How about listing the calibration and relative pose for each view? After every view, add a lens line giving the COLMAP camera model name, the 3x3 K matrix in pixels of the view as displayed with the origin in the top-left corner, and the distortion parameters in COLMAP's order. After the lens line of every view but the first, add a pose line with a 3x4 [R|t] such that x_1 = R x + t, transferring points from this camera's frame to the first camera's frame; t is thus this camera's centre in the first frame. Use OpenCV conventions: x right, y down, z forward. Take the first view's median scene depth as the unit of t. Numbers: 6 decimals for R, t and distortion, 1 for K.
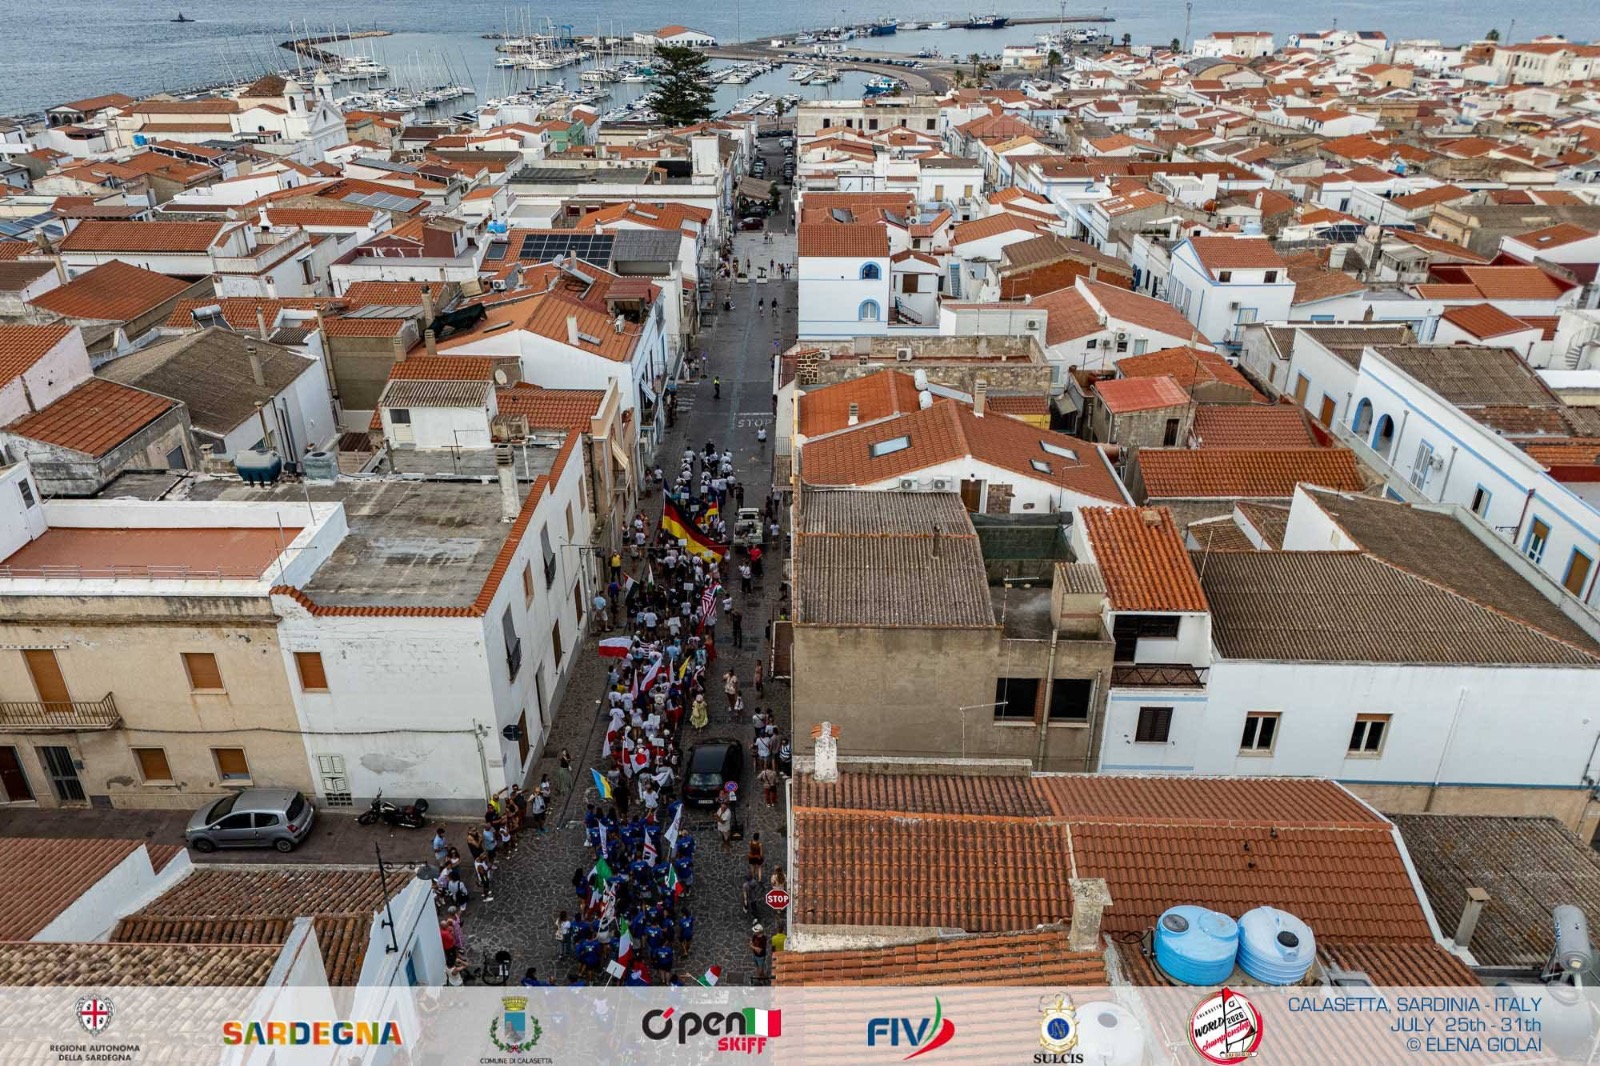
lens RADIAL K [[1174.9, 0, 801.7], [0, 1174.9, 600.7], [0, 0, 1]] dist [0.063224, -0.054940]
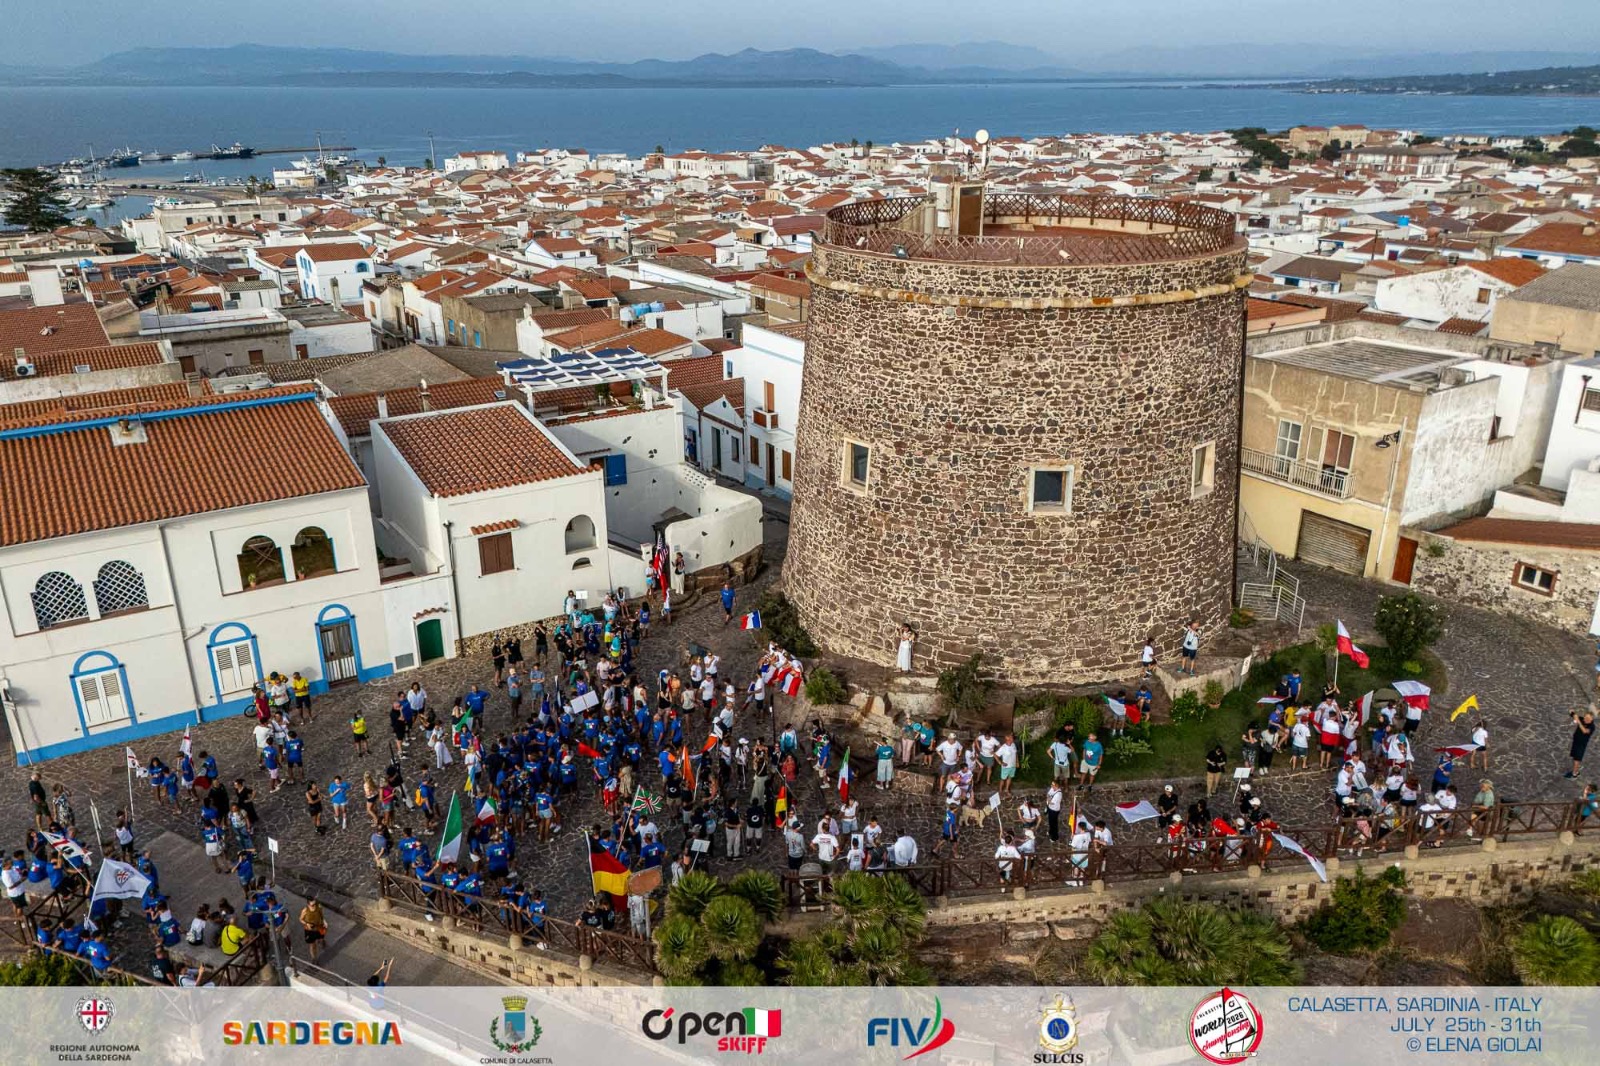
lens RADIAL K [[1176.7, 0, 803.2], [0, 1176.7, 521.3], [0, 0, 1]] dist [0.073301, -0.080676]
pose [[0.828053, -0.198277, 0.524418, -0.298005], [0.275162, 0.958698, -0.072005, 0.283766], [-0.488481, 0.203924, 0.848411, -0.523736]]
